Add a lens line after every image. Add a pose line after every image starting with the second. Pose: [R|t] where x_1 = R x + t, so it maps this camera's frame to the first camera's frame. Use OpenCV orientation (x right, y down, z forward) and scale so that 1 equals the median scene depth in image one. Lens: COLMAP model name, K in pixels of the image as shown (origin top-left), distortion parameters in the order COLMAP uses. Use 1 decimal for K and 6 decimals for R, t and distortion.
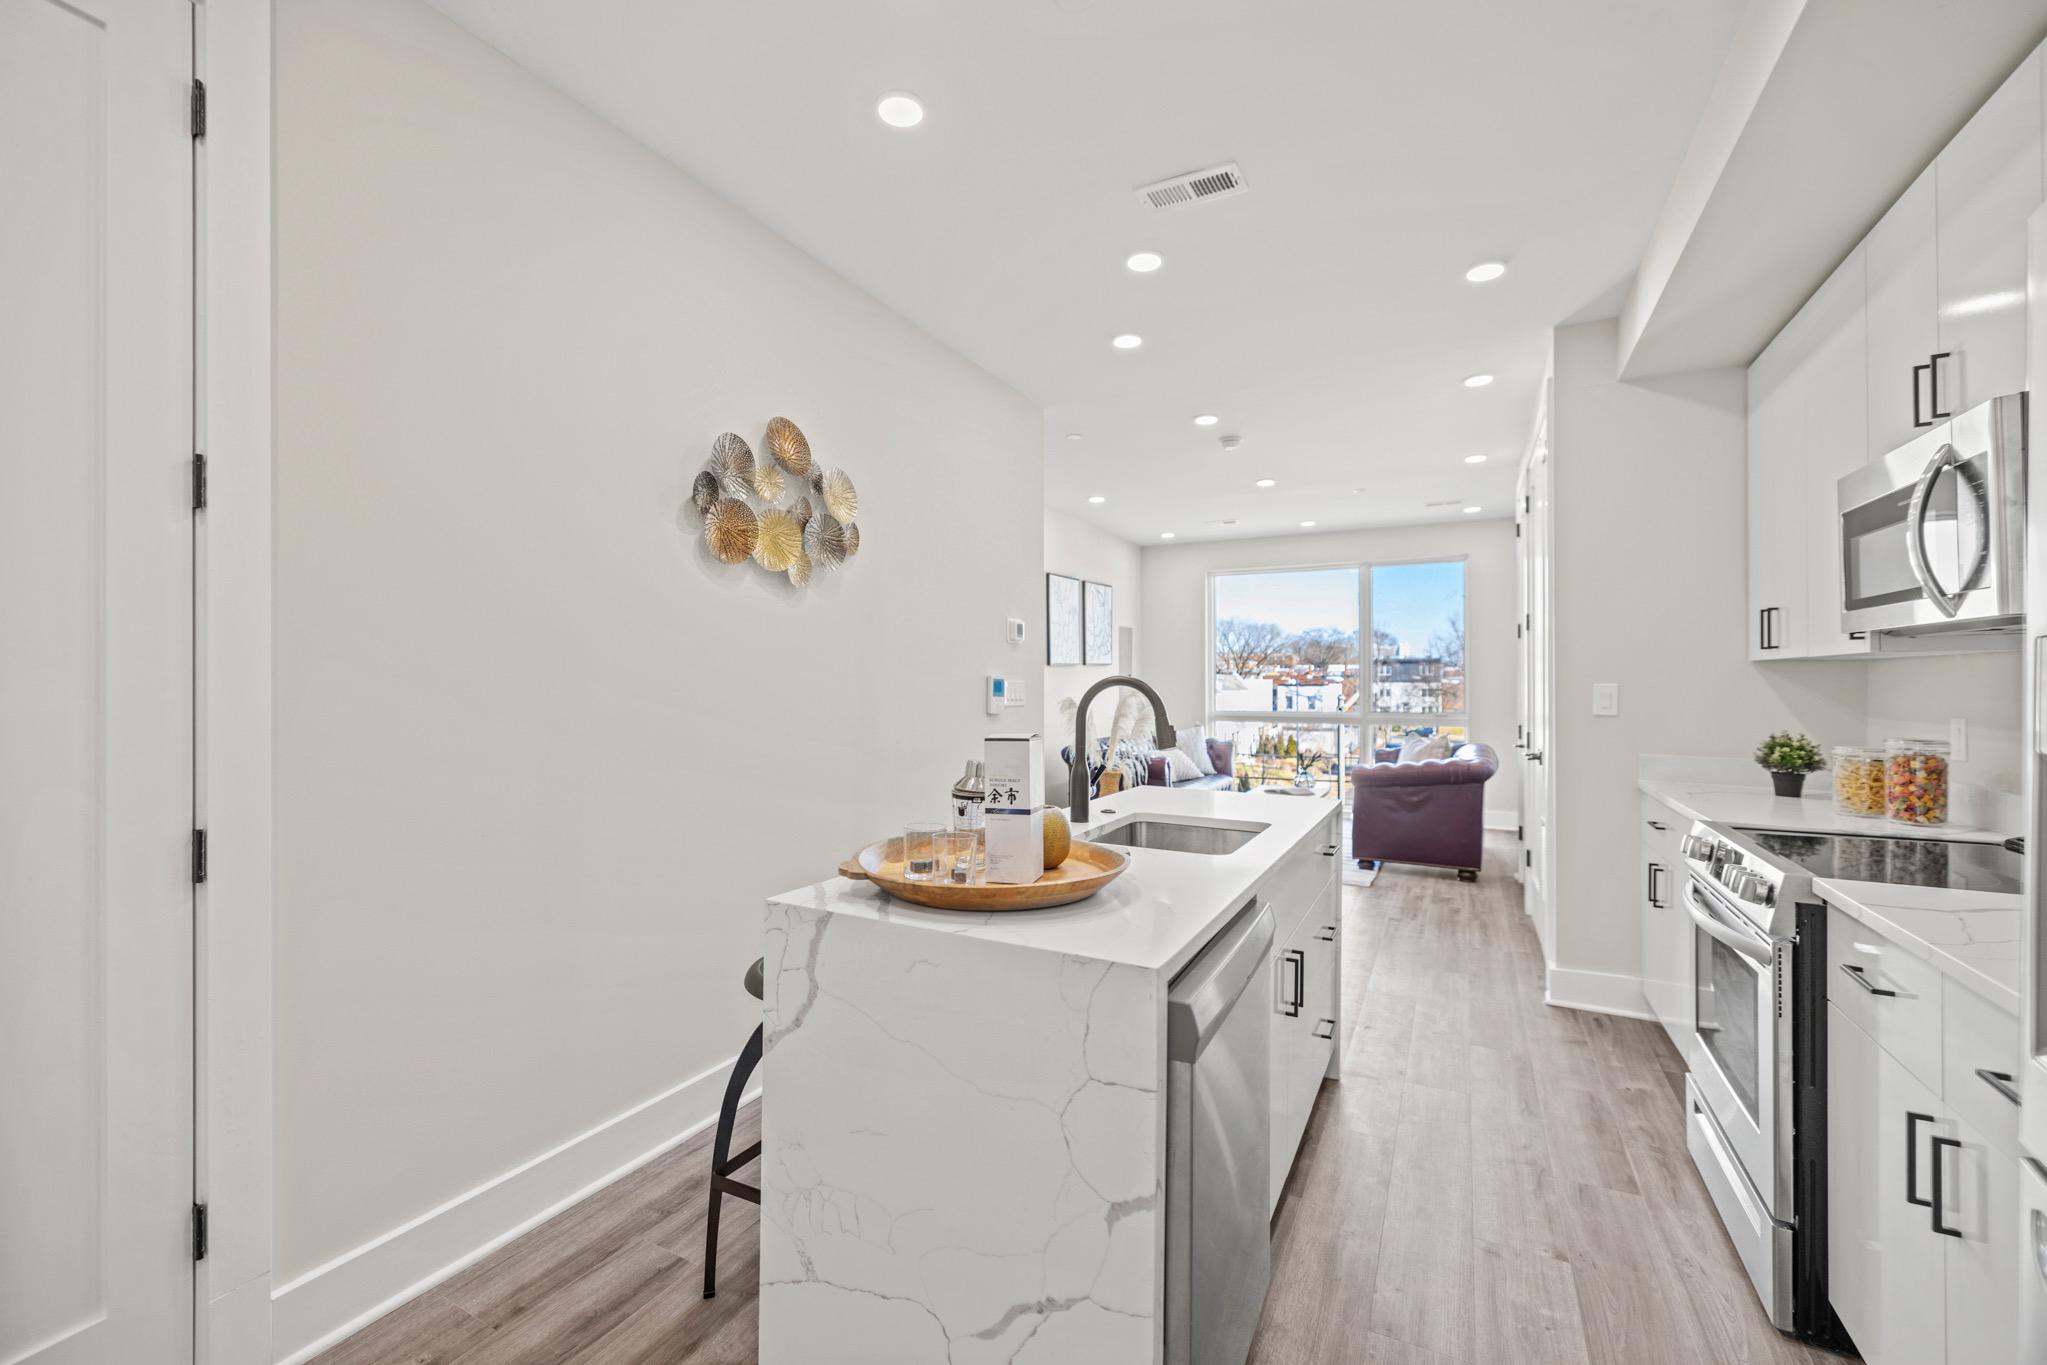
lens RADIAL K [[861.7, 0, 1031.0], [0, 861.7, 681.9], [0, 0, 1]] dist [0.002064, 0.000478]
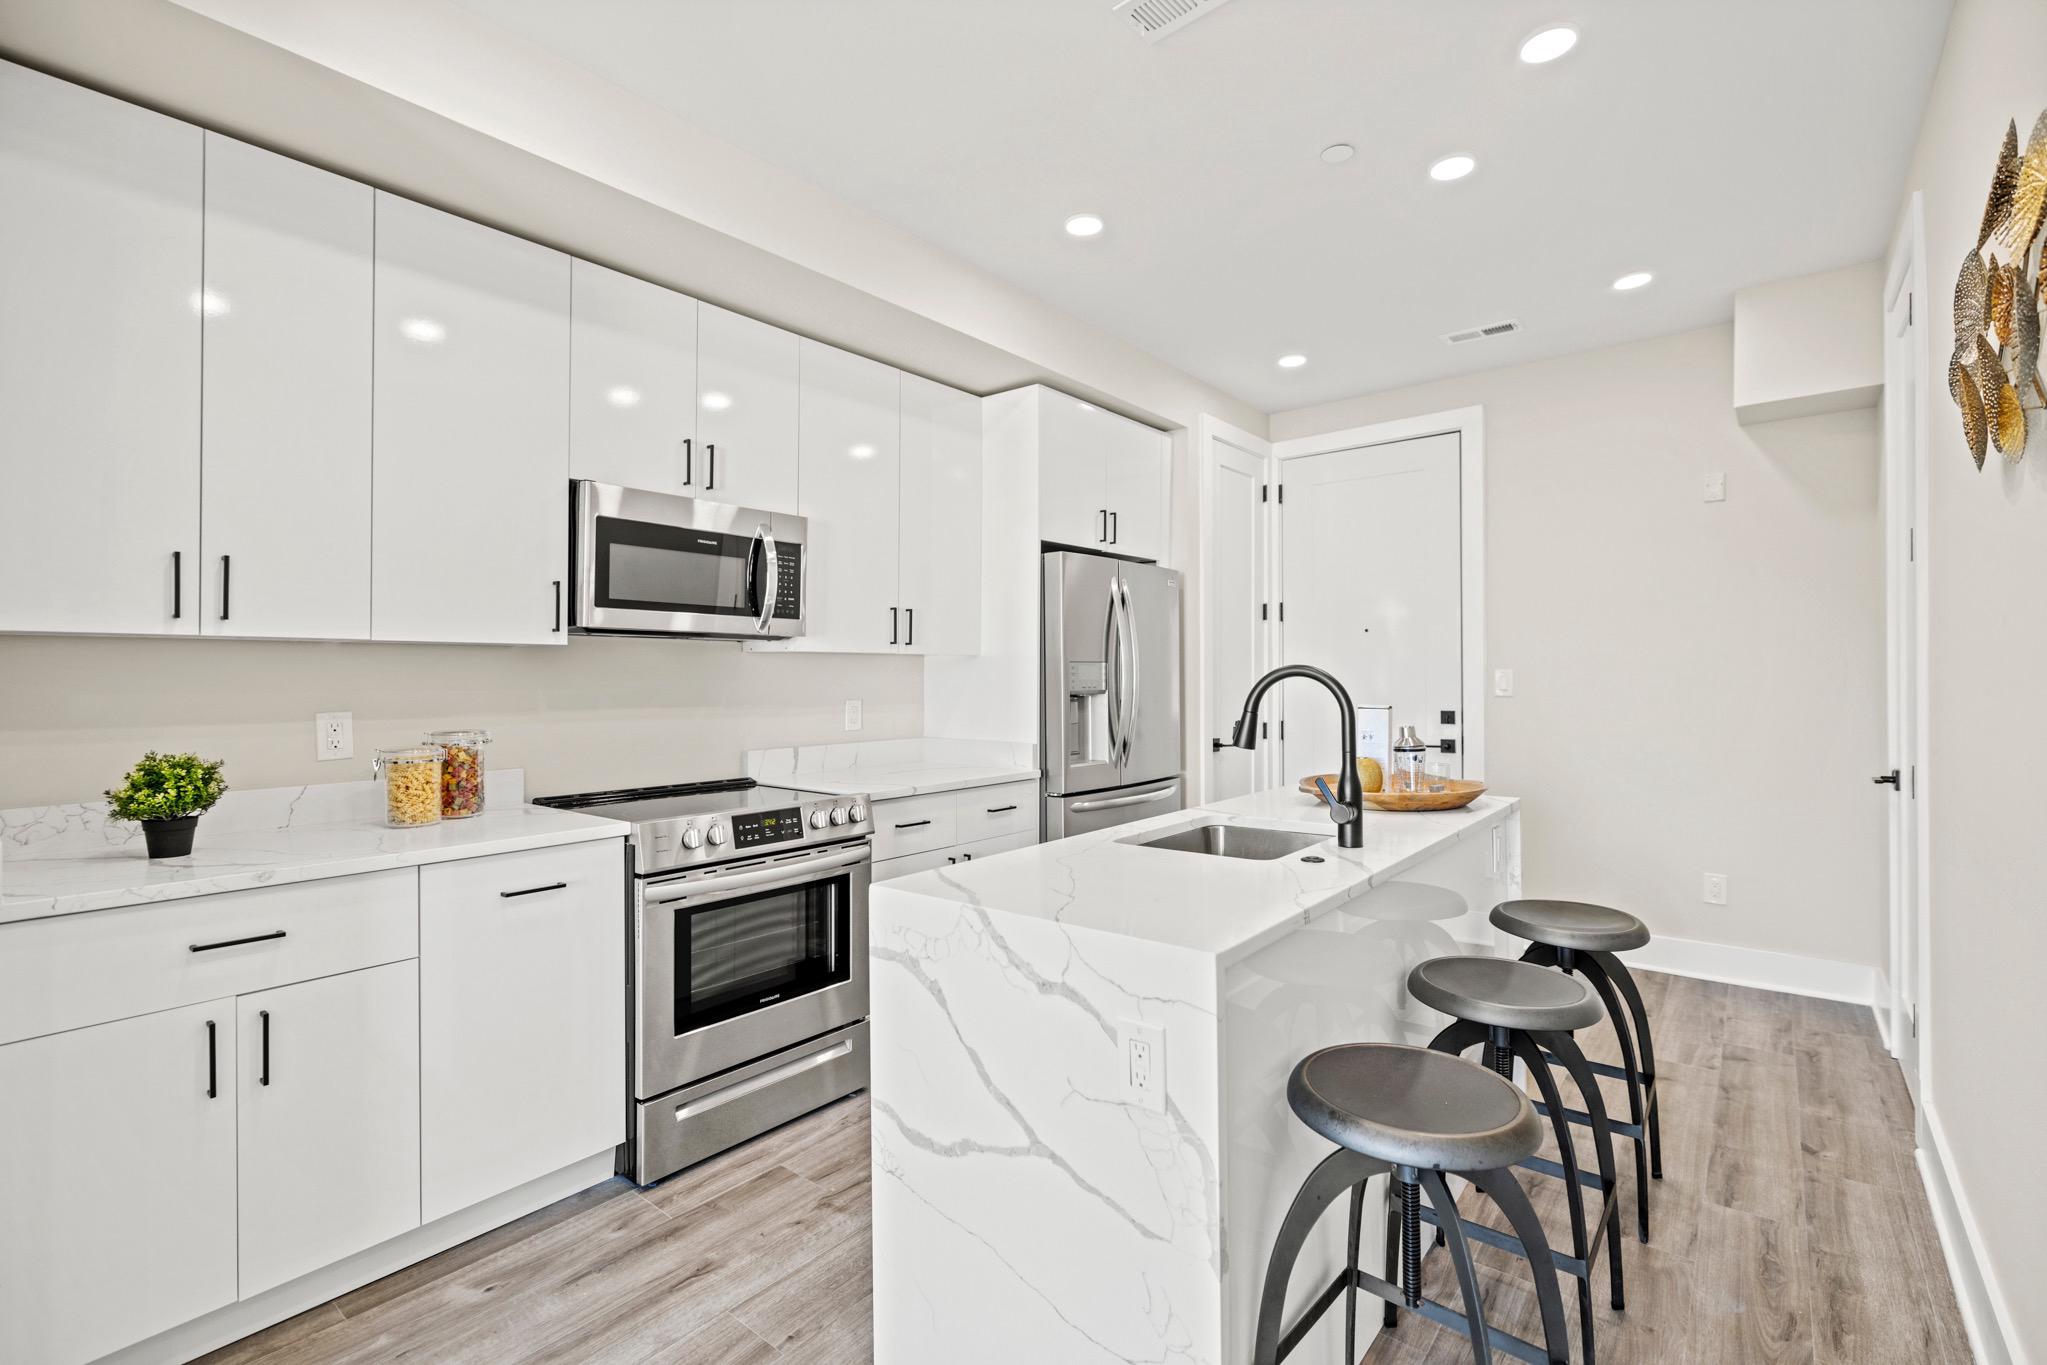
lens RADIAL K [[926.6, 0, 1022.2], [0, 926.6, 679.3], [0, 0, 1]] dist [-0.003224, -0.000165]
pose [[-0.975602, -0.001044, 0.219542, 0.170700], [0.000436, 0.999978, 0.006691, 0.000852], [-0.219544, 0.006623, -0.975580, 1.955072]]
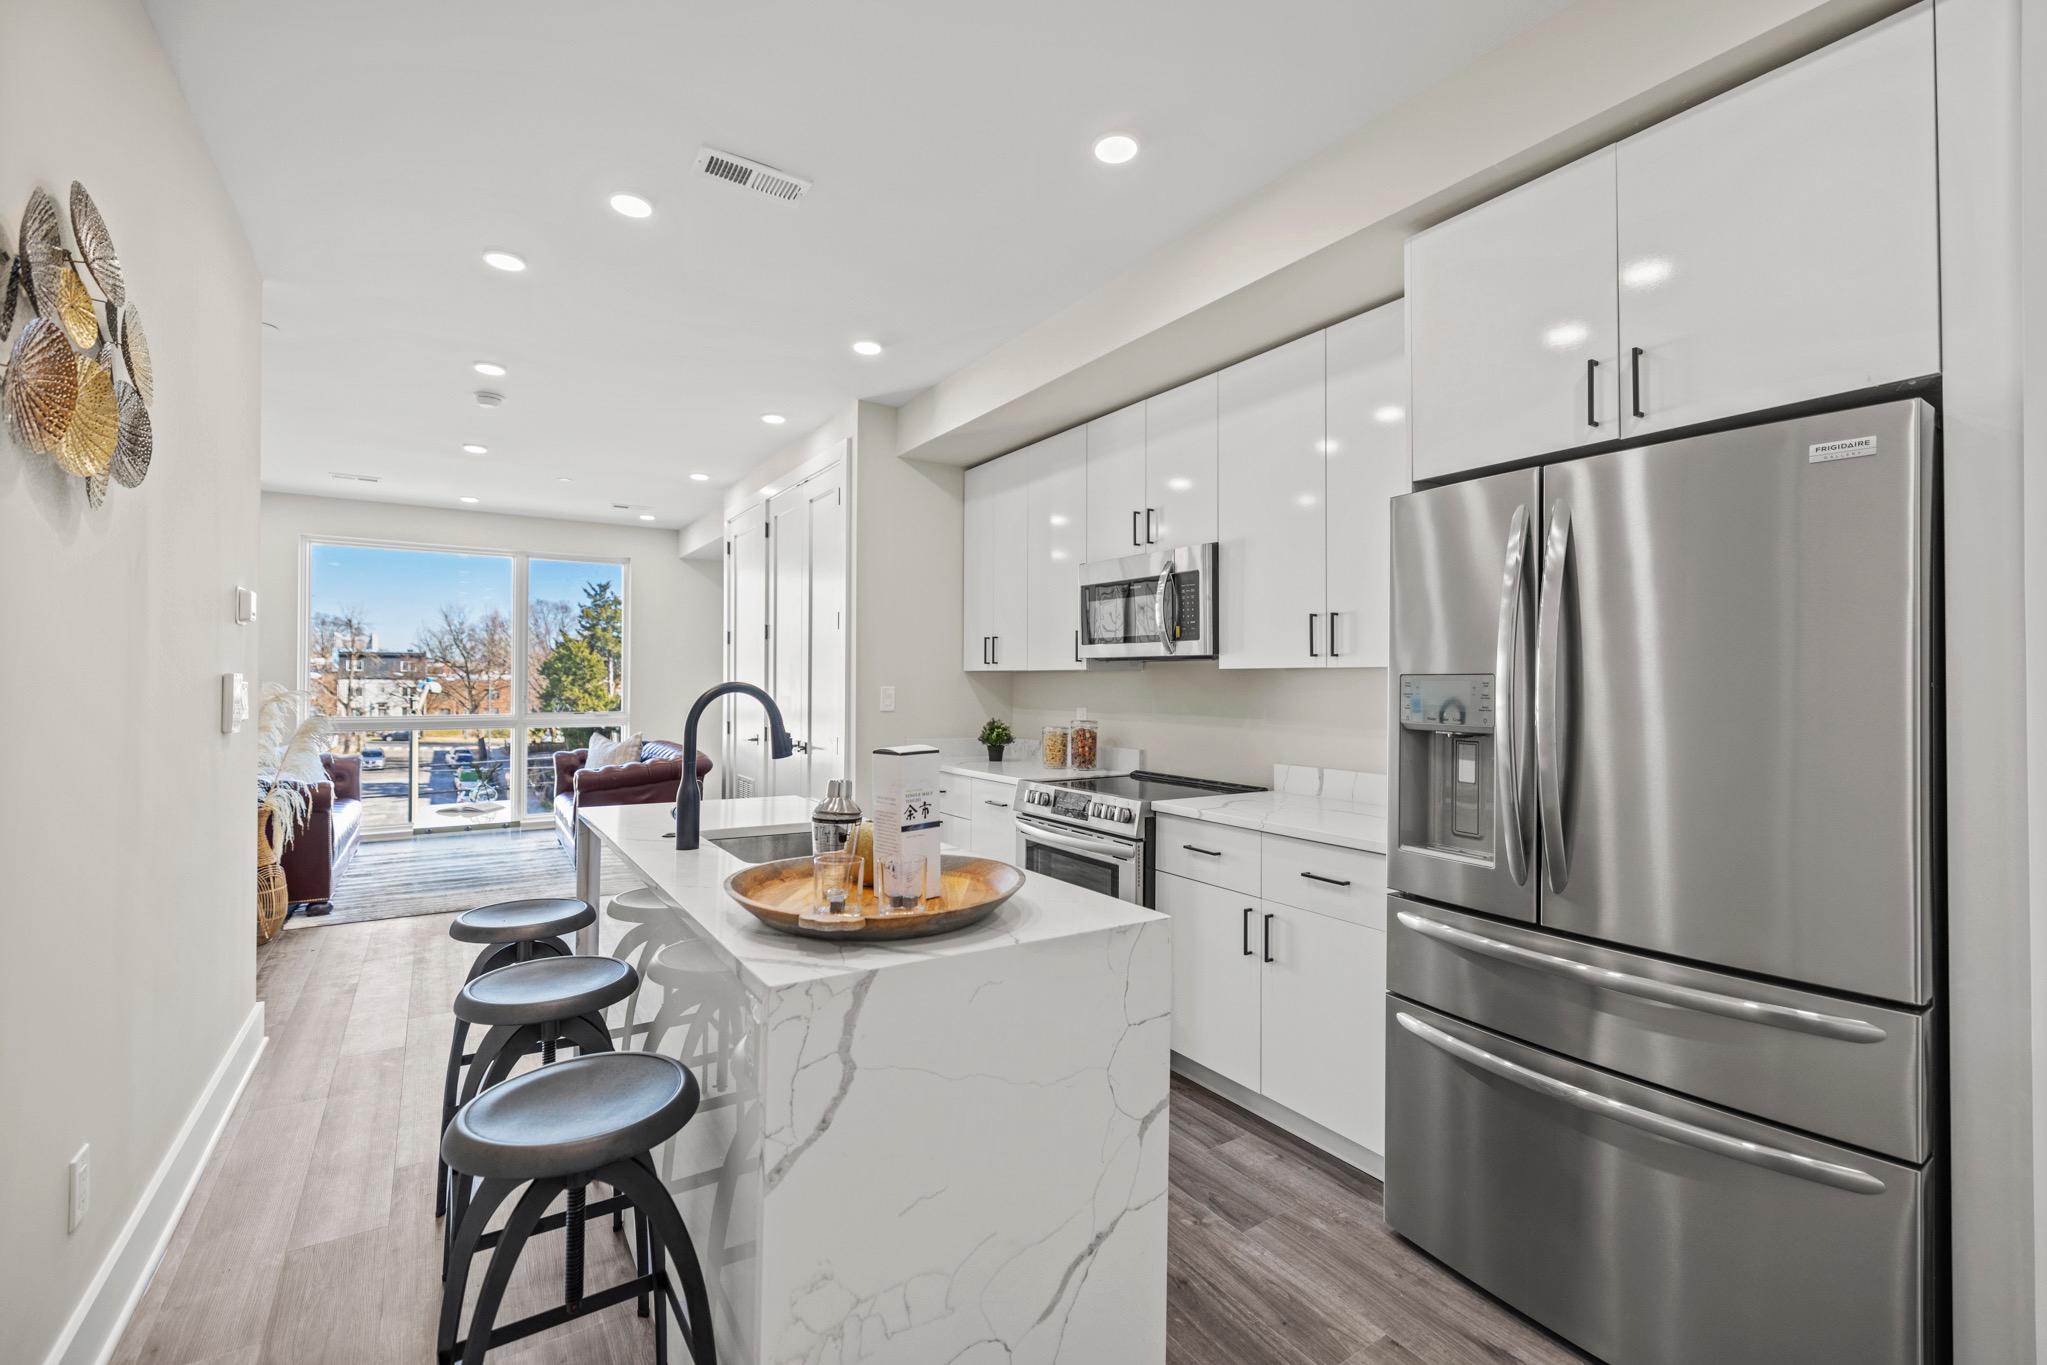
lens RADIAL K [[861.7, 0, 1019.2], [0, 861.7, 682.0], [0, 0, 1]] dist [0.002064, 0.000478]
pose [[0.489611, 0.003212, 0.871935, -0.545881], [-0.005742, 0.999983, -0.000460, -0.008262], [-0.871922, -0.004781, 0.489622, 0.284601]]
